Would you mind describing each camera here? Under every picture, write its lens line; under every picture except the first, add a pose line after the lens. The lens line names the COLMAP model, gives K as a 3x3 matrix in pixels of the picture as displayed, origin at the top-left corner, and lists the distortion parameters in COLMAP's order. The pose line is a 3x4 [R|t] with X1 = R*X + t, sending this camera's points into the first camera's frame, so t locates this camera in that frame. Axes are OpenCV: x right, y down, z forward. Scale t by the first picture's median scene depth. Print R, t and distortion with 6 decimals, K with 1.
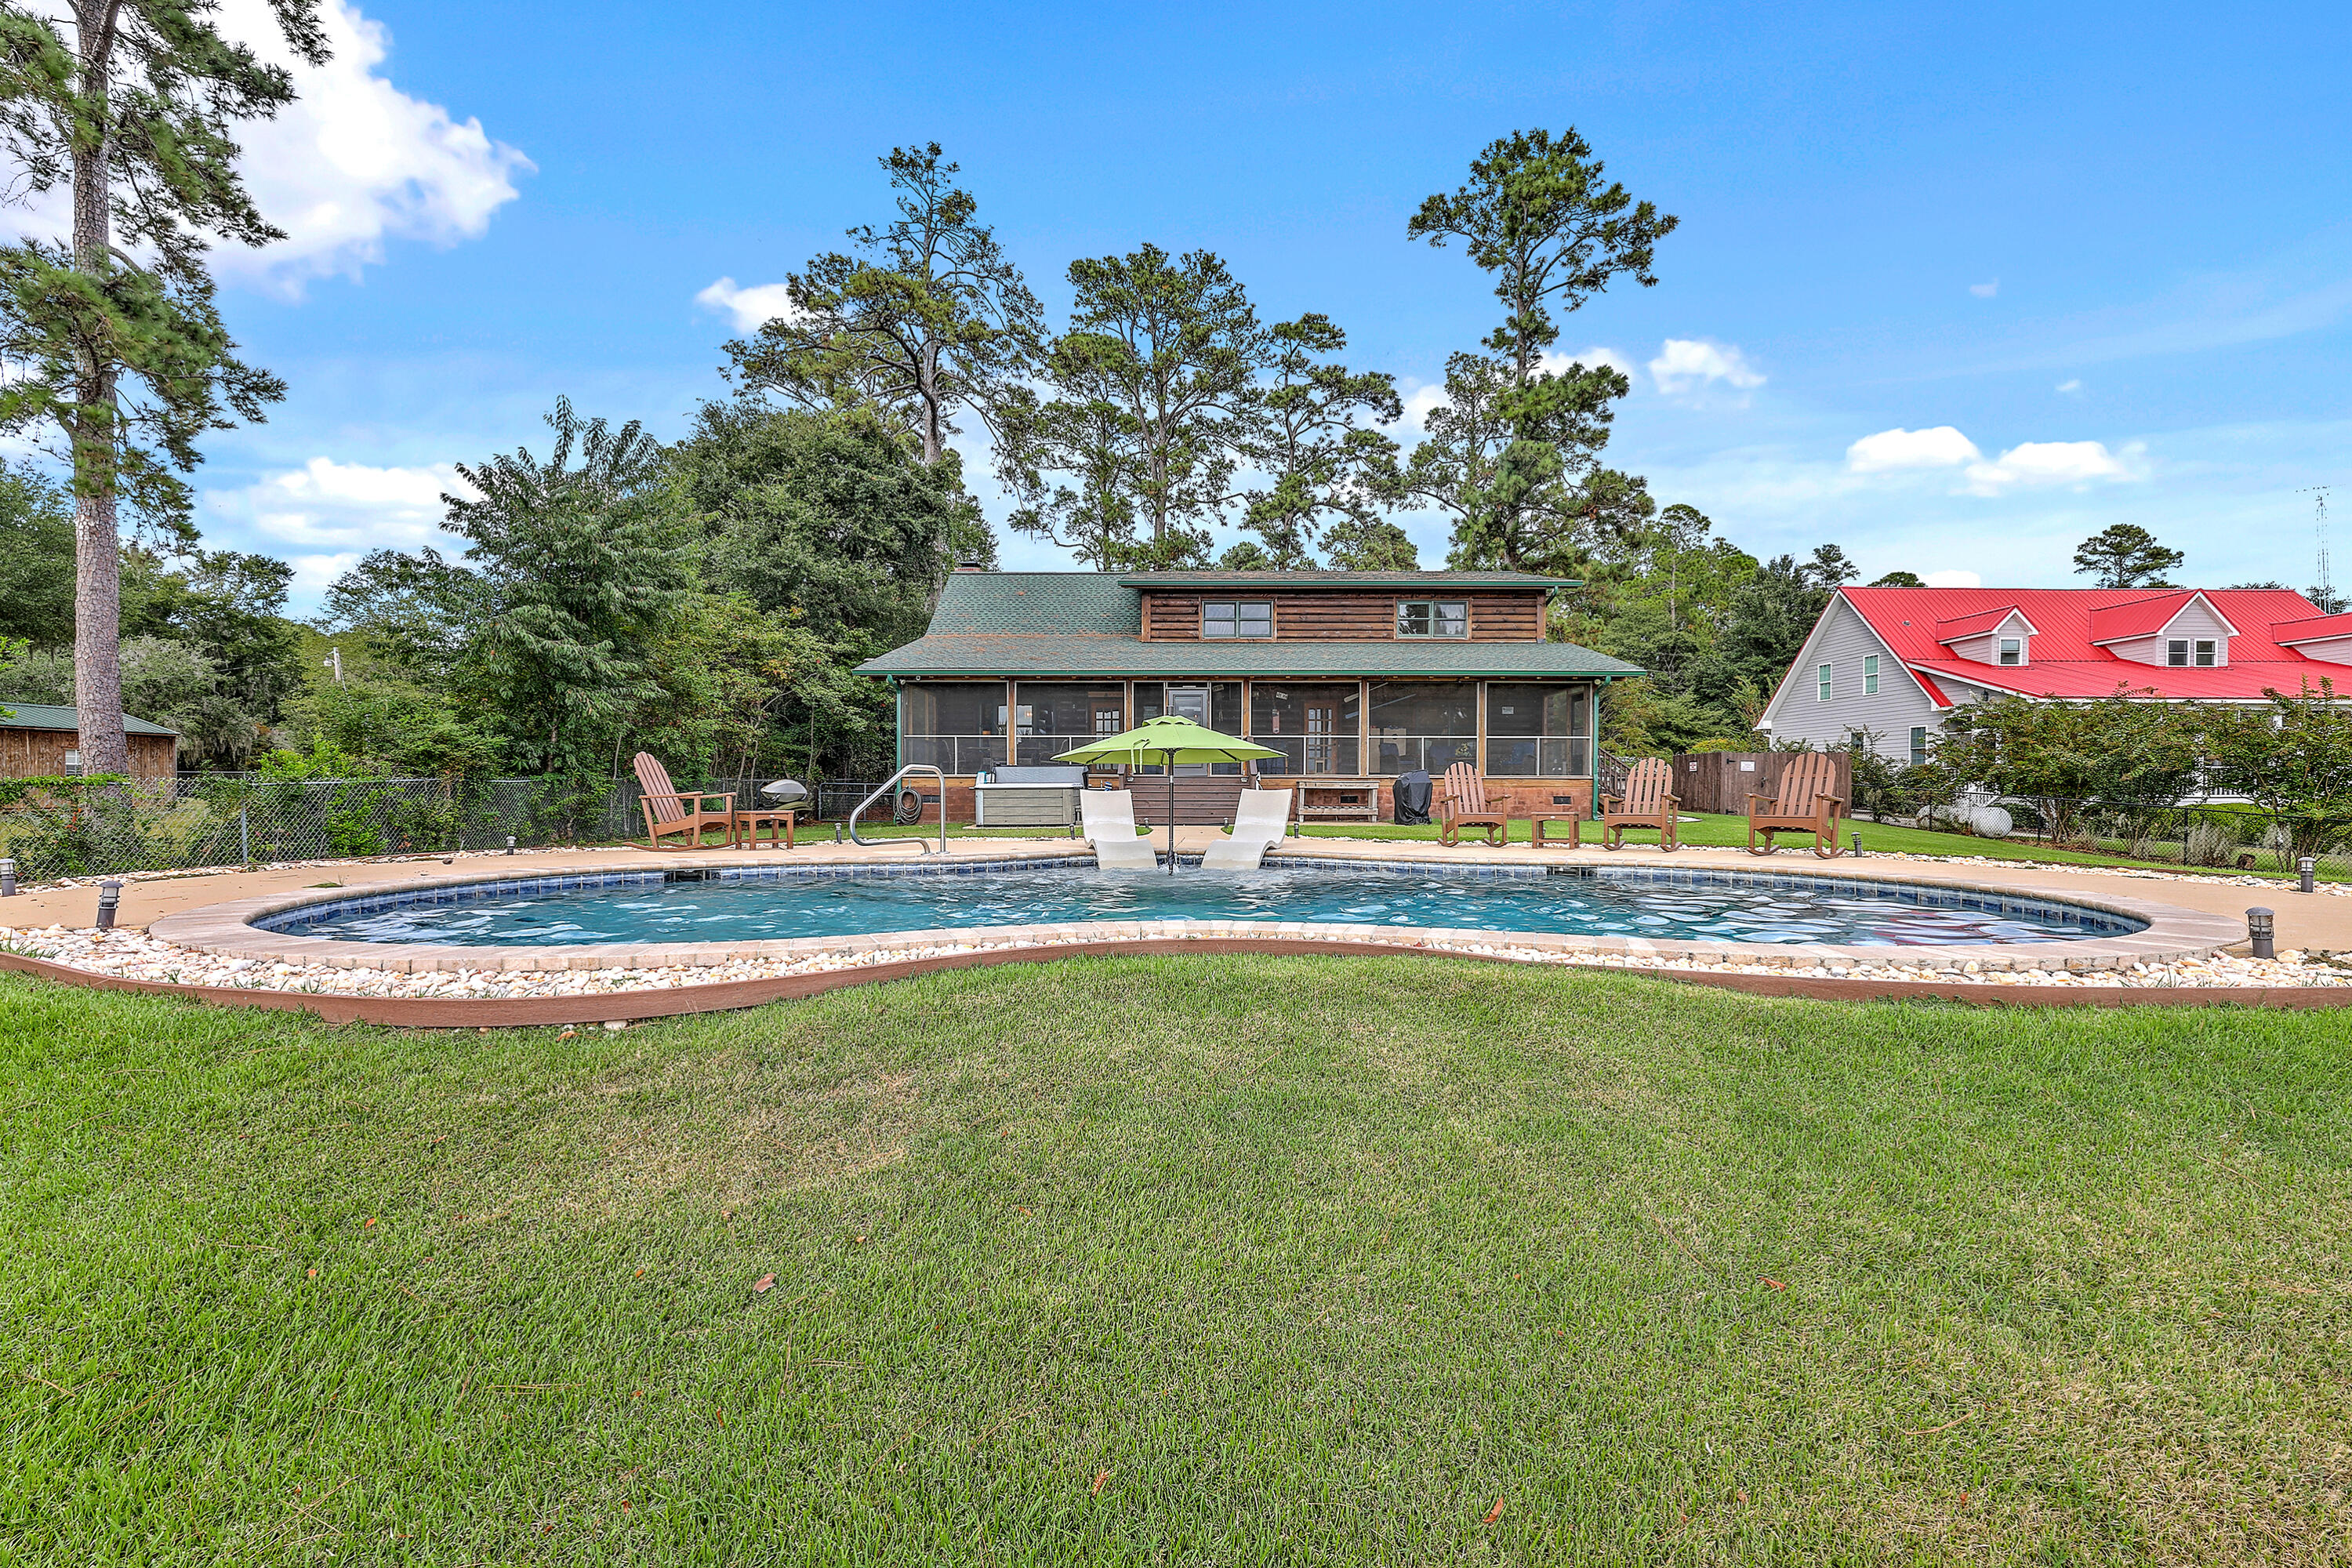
lens RADIAL K [[933.2, 0, 1170.0], [0, 933.2, 798.2], [0, 0, 1]] dist [0.002171, 0.000086]
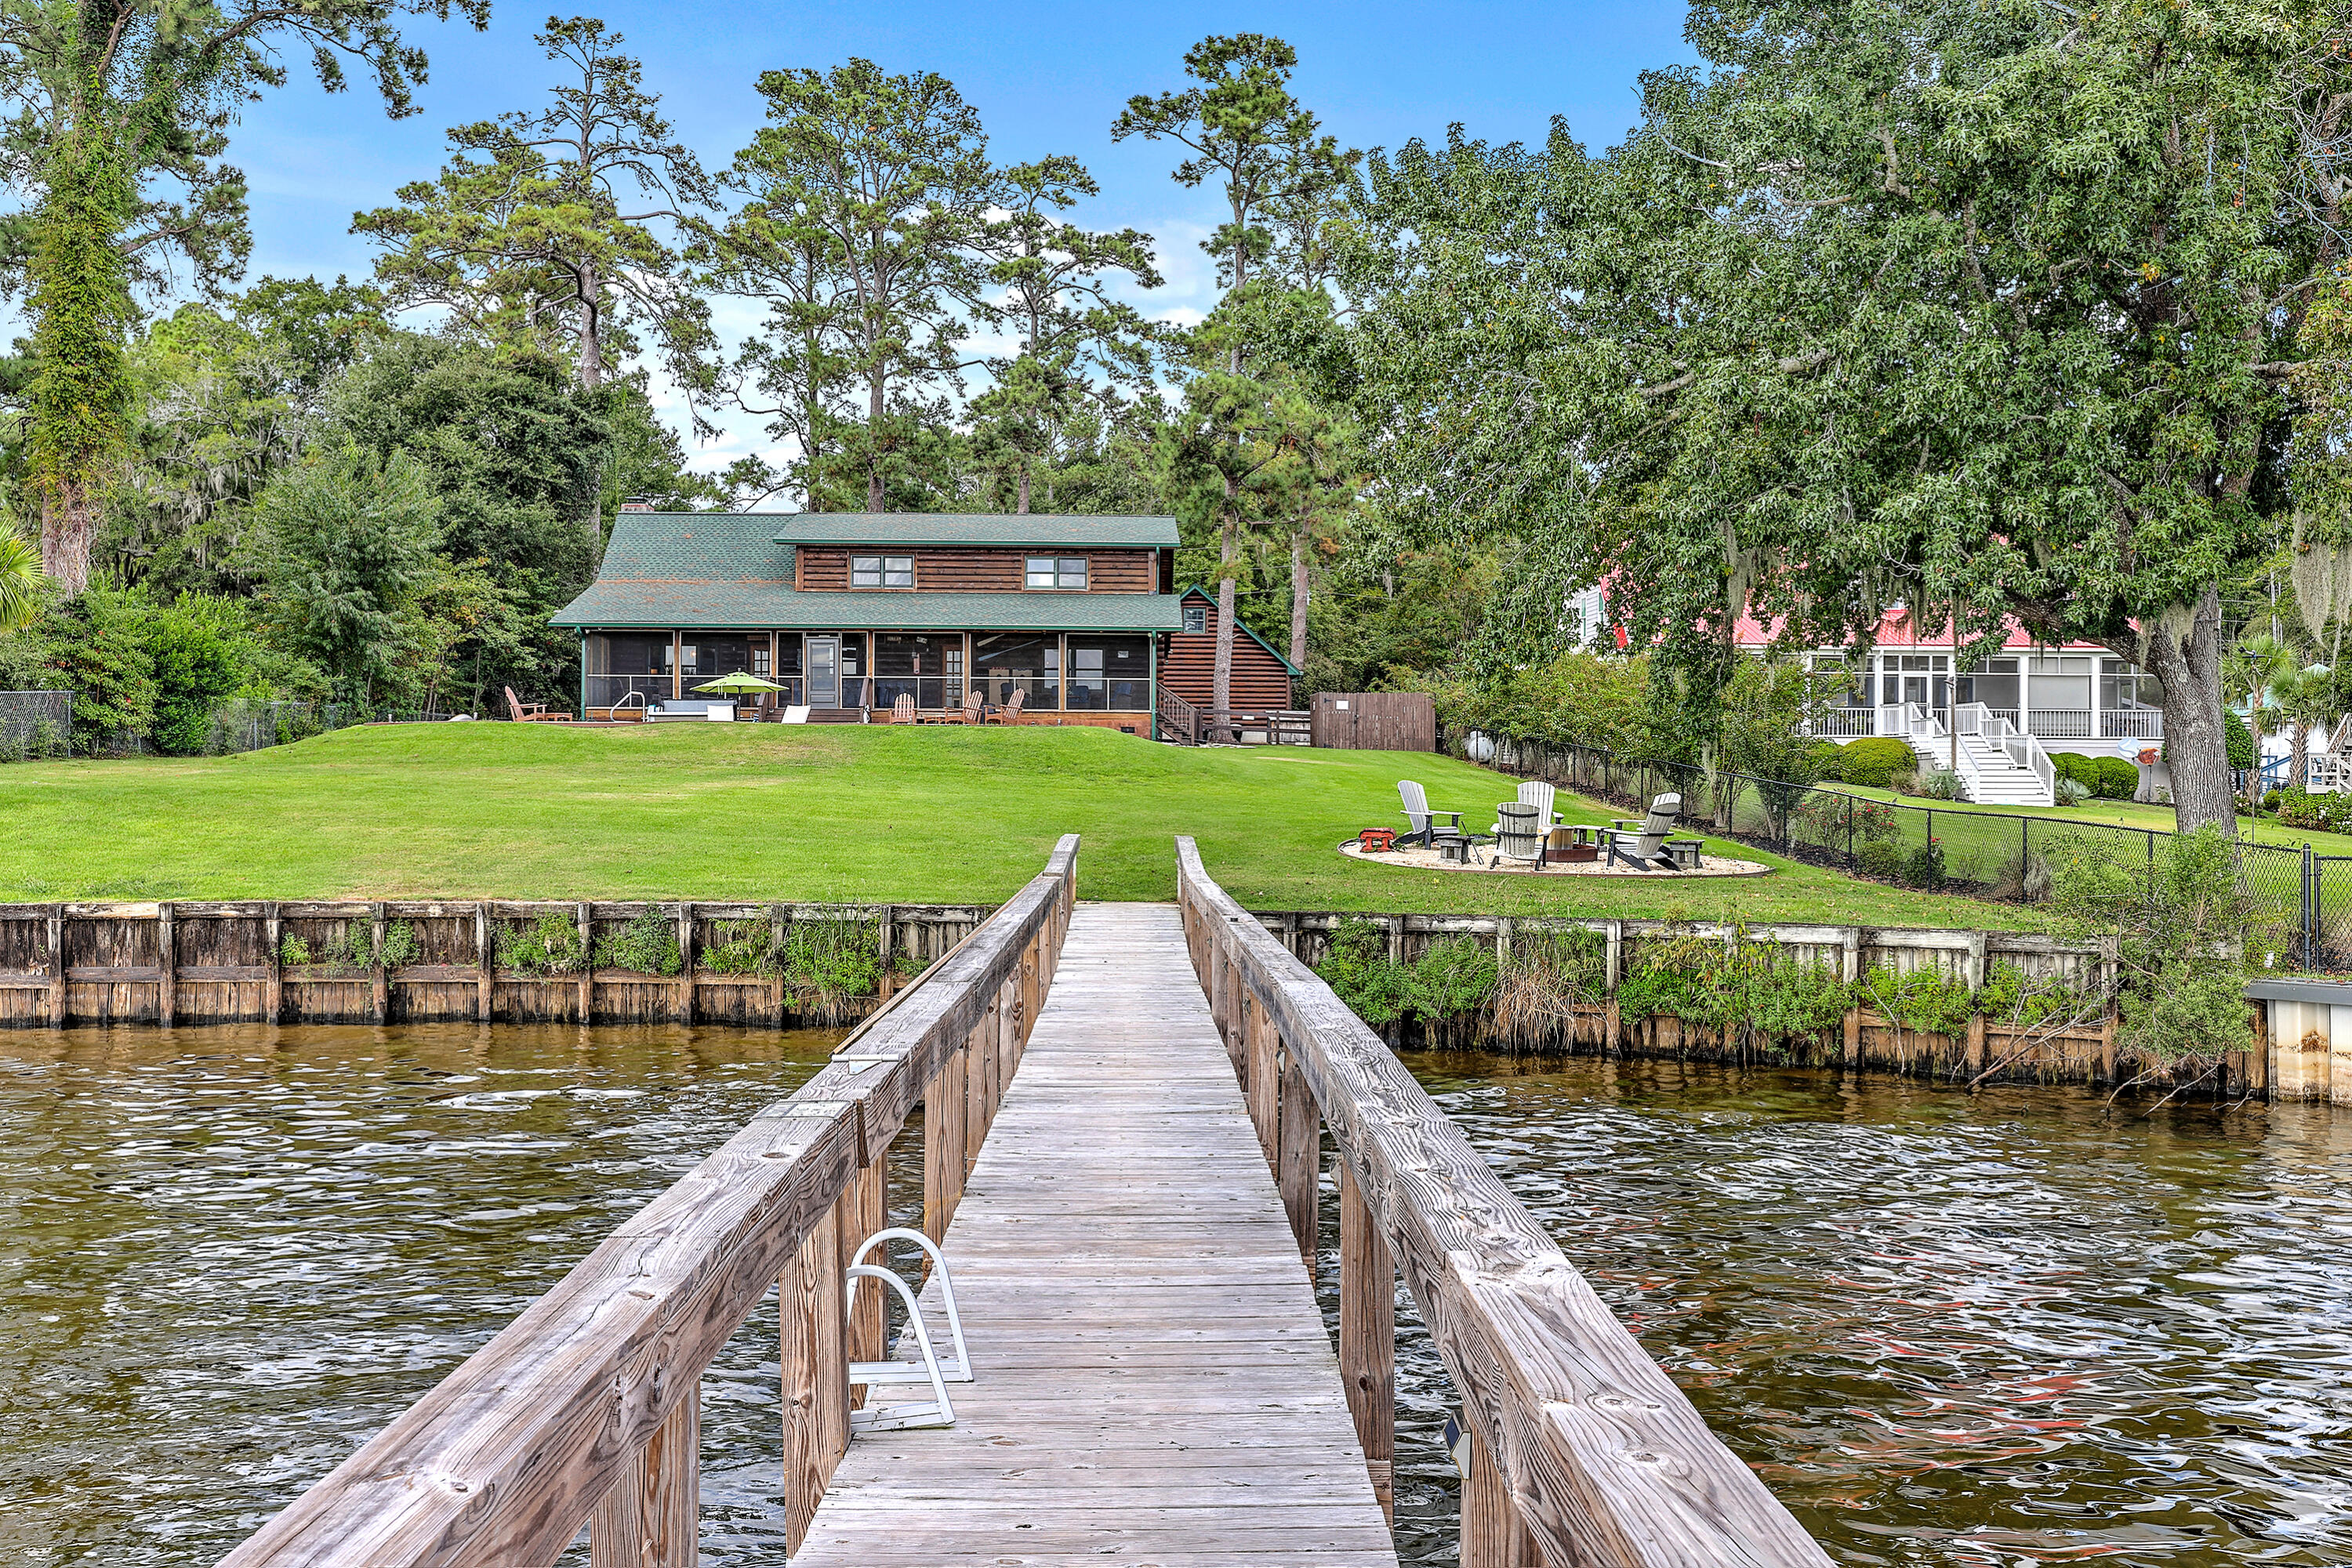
lens RADIAL K [[2353.9, 0, 1181.2], [0, 2353.9, 777.2], [0, 0, 1]] dist [-0.007882, 0.000000]
pose [[0.999305, 0.002997, 0.037167, 0.282209], [-0.002352, 0.999846, -0.017375, 0.088264], [-0.037213, 0.017276, 0.999158, -1.573340]]
